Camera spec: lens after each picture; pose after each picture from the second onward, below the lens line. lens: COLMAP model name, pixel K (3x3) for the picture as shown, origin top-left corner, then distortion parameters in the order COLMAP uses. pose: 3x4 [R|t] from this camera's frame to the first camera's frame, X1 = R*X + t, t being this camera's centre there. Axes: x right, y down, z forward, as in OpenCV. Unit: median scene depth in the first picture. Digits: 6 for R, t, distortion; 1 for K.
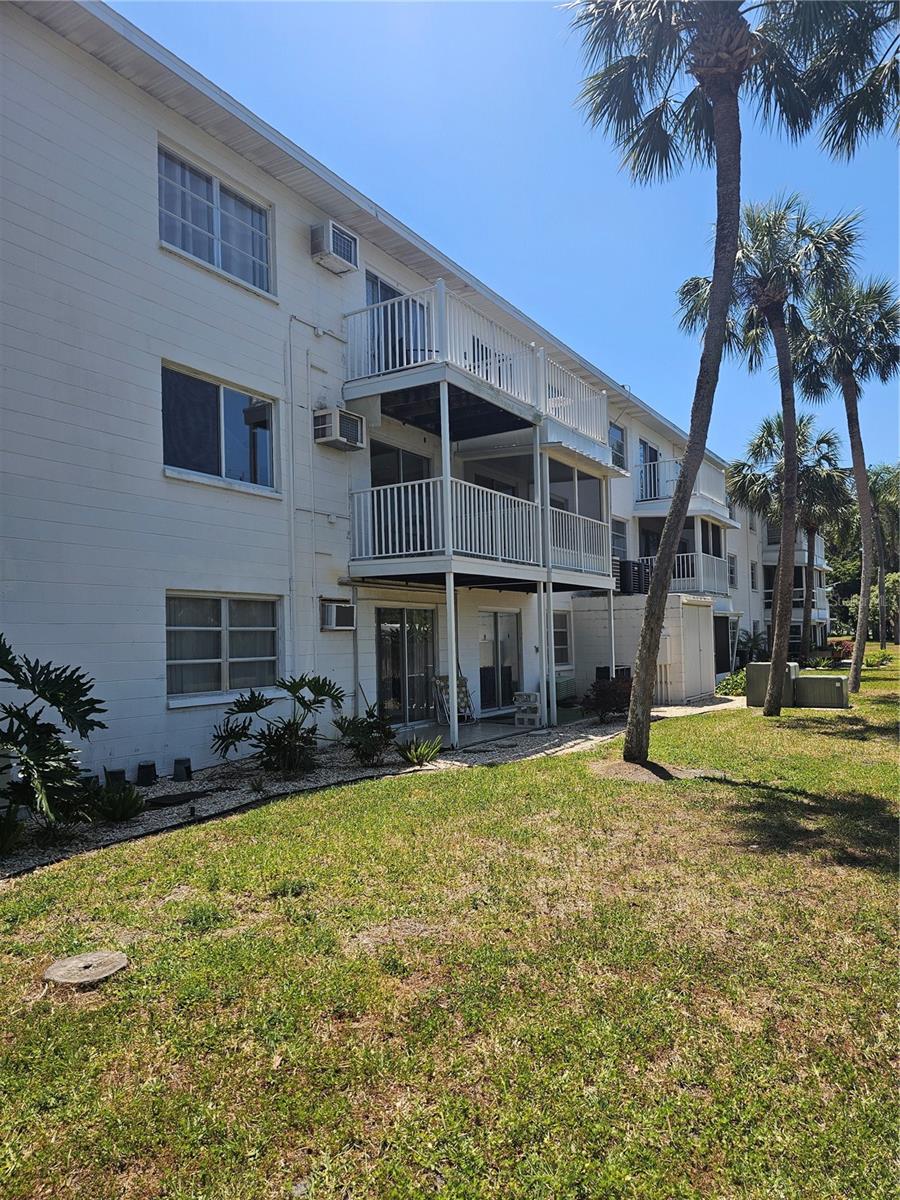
lens RADIAL K [[821.0, 0, 450.5], [0, 821.0, 613.6], [0, 0, 1]] dist [0.073080, -0.084700]
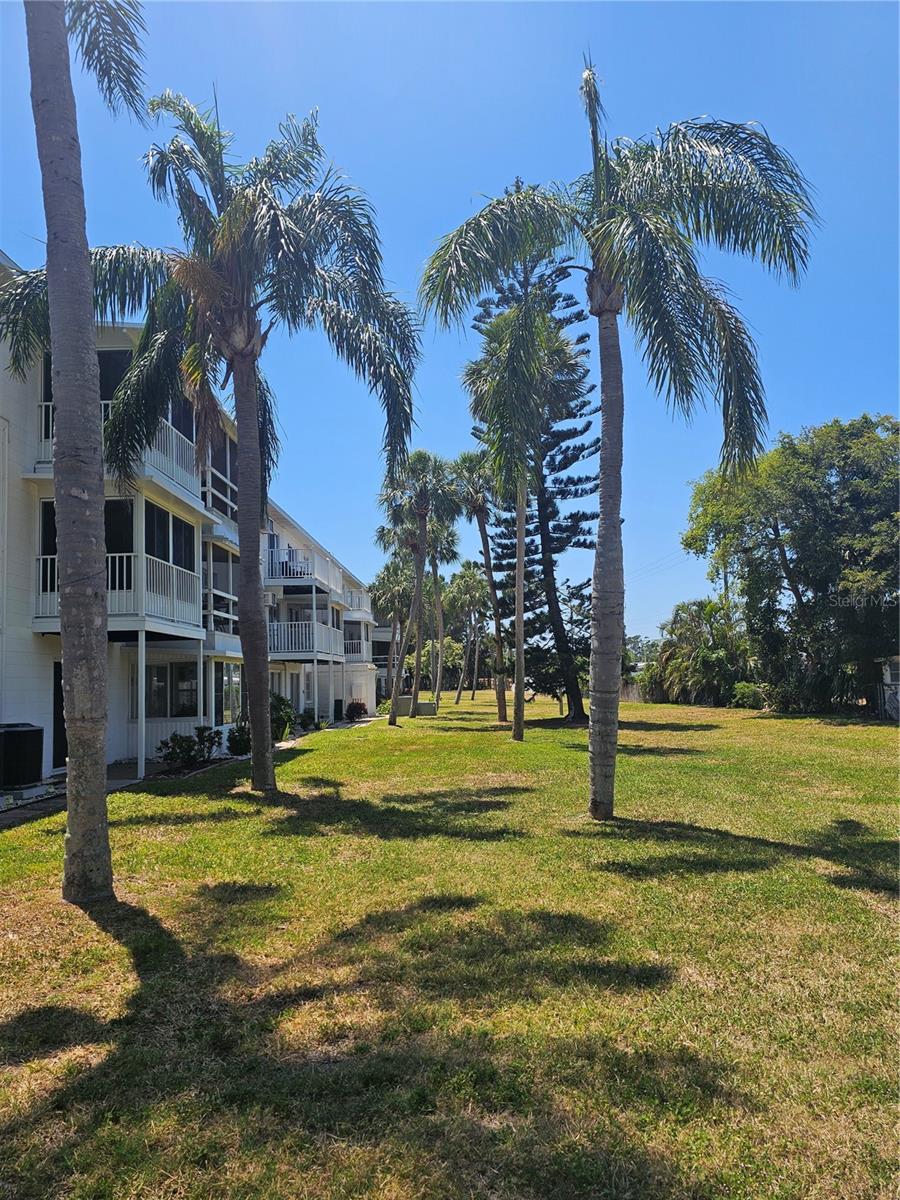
lens RADIAL K [[821.0, 0, 450.5], [0, 821.0, 613.6], [0, 0, 1]] dist [0.073080, -0.084700]
pose [[0.866499, 0.049683, 0.496701, -0.226630], [-0.023504, 0.997992, -0.058821, -0.011873], [-0.498626, 0.039294, 0.865926, -0.357934]]
